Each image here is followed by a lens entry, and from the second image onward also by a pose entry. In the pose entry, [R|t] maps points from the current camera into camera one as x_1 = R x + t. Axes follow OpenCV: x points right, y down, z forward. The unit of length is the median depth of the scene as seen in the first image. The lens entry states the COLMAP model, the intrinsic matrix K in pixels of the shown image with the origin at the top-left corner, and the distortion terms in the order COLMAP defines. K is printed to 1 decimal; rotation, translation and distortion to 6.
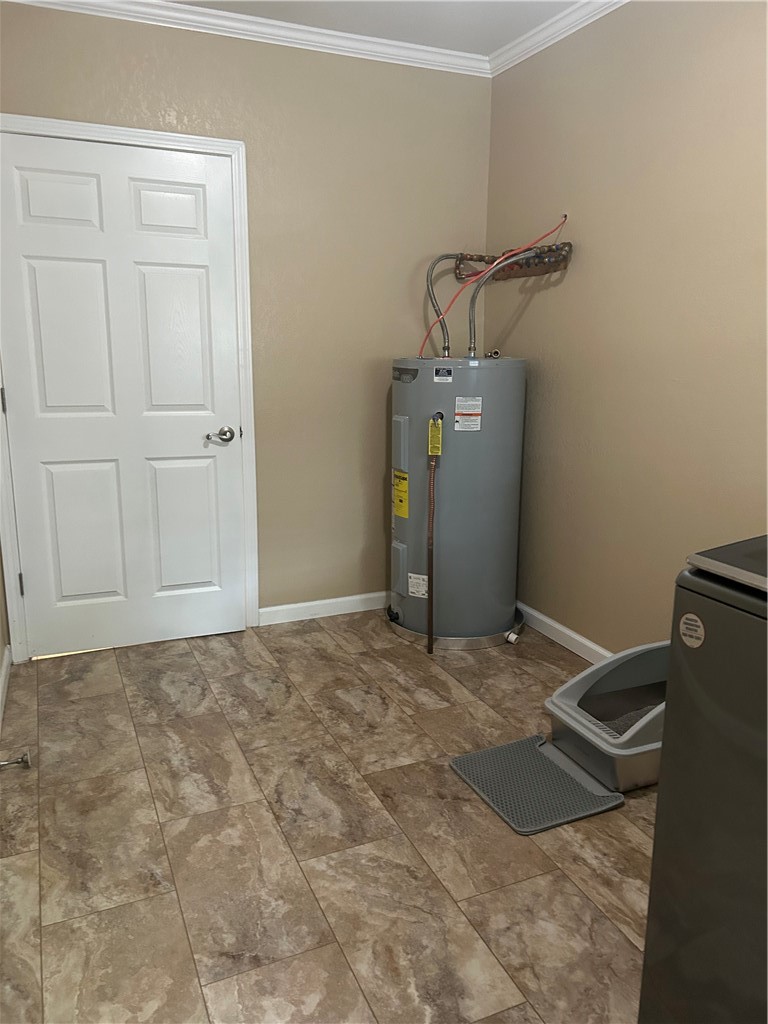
lens RADIAL K [[775.7, 0, 384.0], [0, 775.7, 512.0], [0, 0, 1]] dist [0.006588, -0.009842]
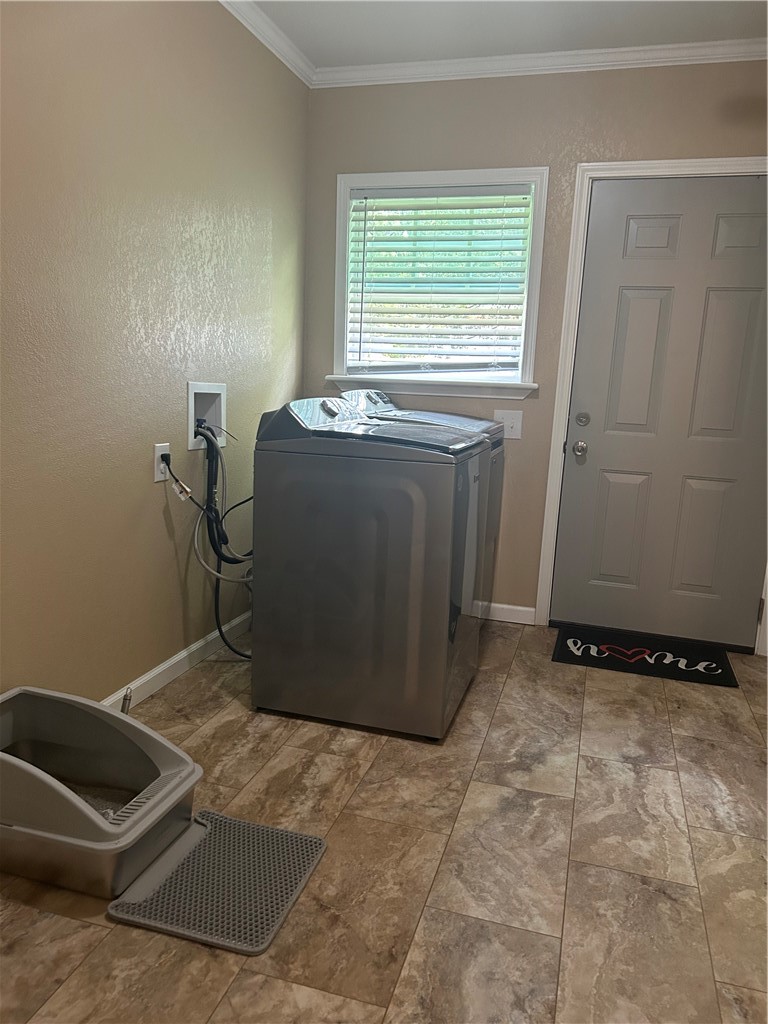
lens RADIAL K [[775.7, 0, 384.0], [0, 775.7, 512.0], [0, 0, 1]] dist [0.006588, -0.009842]
pose [[-0.767390, -0.141699, 0.625327, -0.412351], [0.096378, 0.938702, 0.330983, -0.264045], [-0.633896, 0.314261, -0.706694, 1.536563]]
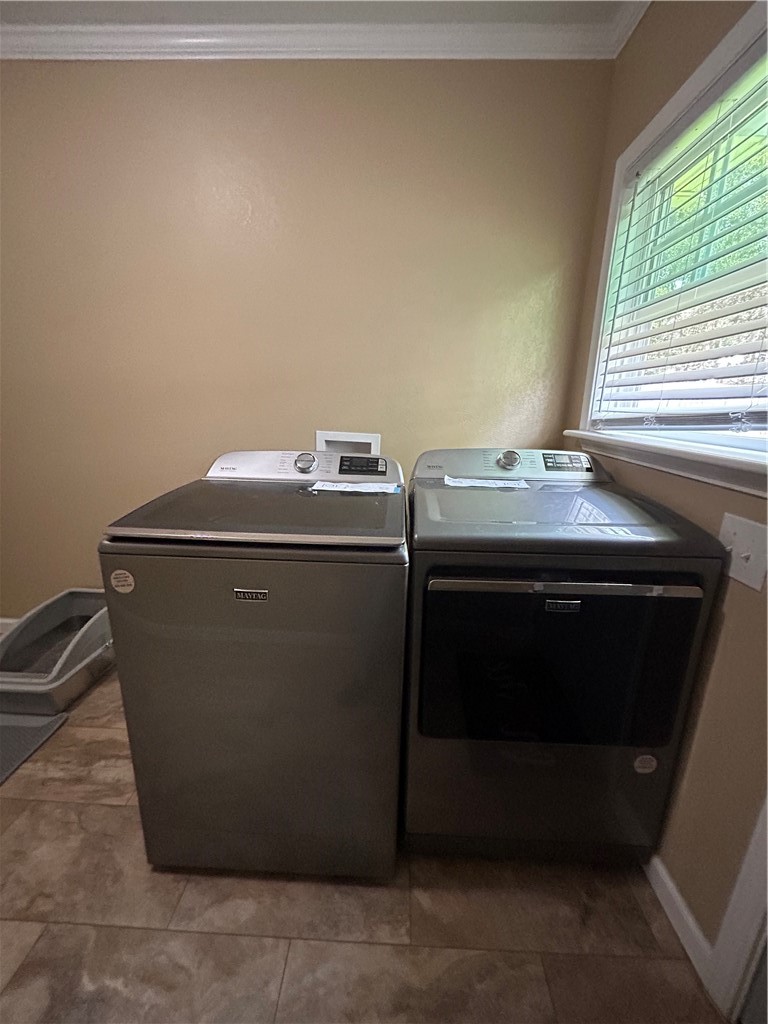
lens RADIAL K [[412.7, 0, 383.0], [0, 412.7, 512.0], [0, 0, 1]] dist [0.001082, -0.000822]
pose [[0.434620, -0.220182, 0.873284, -0.005969], [0.167305, 0.972515, 0.161936, -0.003827], [-0.884937, 0.075724, 0.459512, 0.157018]]
